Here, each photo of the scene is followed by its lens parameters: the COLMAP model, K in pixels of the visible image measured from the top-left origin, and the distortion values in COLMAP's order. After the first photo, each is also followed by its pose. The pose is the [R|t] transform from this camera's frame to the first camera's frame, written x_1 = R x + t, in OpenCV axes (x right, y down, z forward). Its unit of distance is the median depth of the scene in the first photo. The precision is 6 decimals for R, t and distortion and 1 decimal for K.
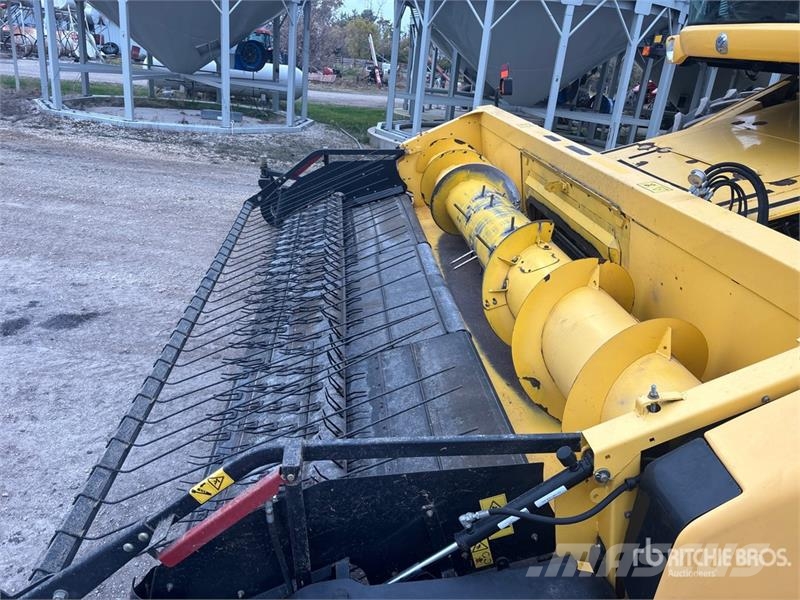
lens RADIAL K [[603.6, 0, 401.3], [0, 603.6, 301.5], [0, 0, 1]] dist [0.053206, -0.061715]
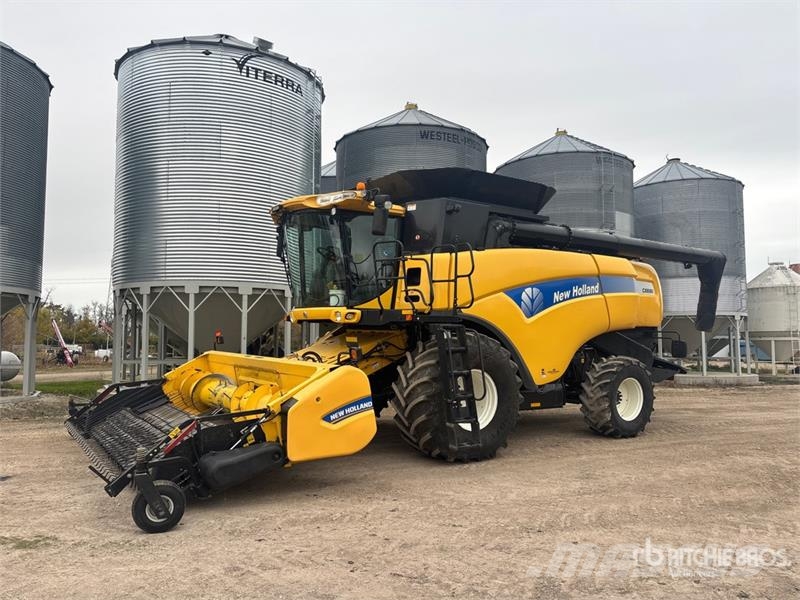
lens RADIAL K [[603.6, 0, 403.7], [0, 603.6, 305.8], [0, 0, 1]] dist [0.053206, -0.061715]
pose [[0.874839, -0.066685, 0.479802, -0.224512], [0.253651, 0.906899, -0.336446, 0.331967], [-0.412696, 0.416039, 0.810305, -0.819830]]
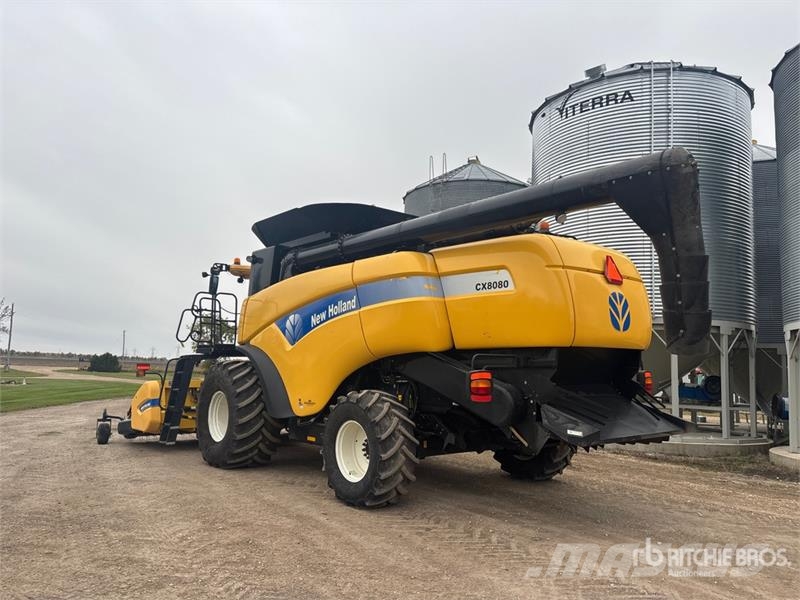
lens RADIAL K [[603.6, 0, 405.4], [0, 603.6, 281.9], [0, 0, 1]] dist [0.053206, -0.061715]
pose [[0.567182, -0.202656, -0.798270, 2.393898], [-0.275892, 0.866502, -0.416002, 0.340854], [0.776008, 0.456185, 0.435553, -0.158539]]
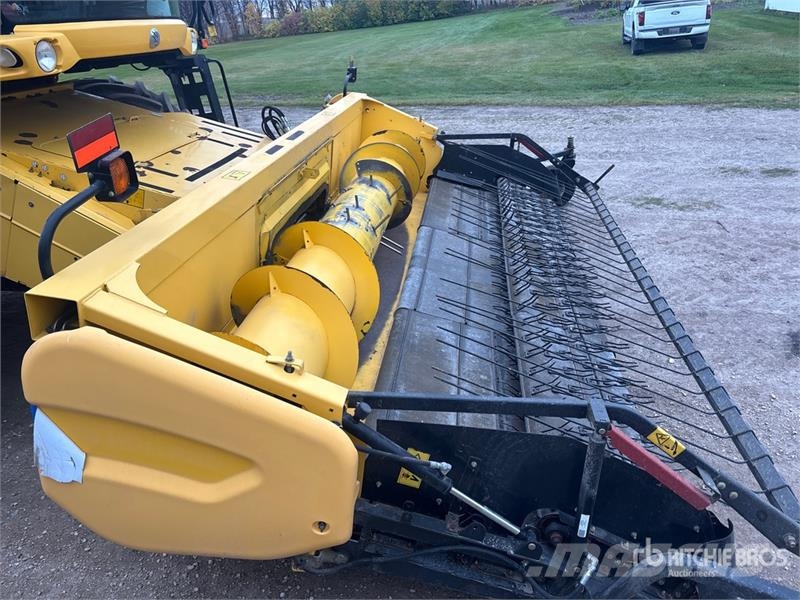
lens RADIAL K [[603.6, 0, 401.4], [0, 603.6, 299.1], [0, 0, 1]] dist [0.053206, -0.061715]
pose [[-0.978329, -0.083361, 0.189533, -0.078373], [0.087506, 0.663146, 0.743357, -0.517628], [-0.187655, 0.743833, -0.641481, 1.147946]]
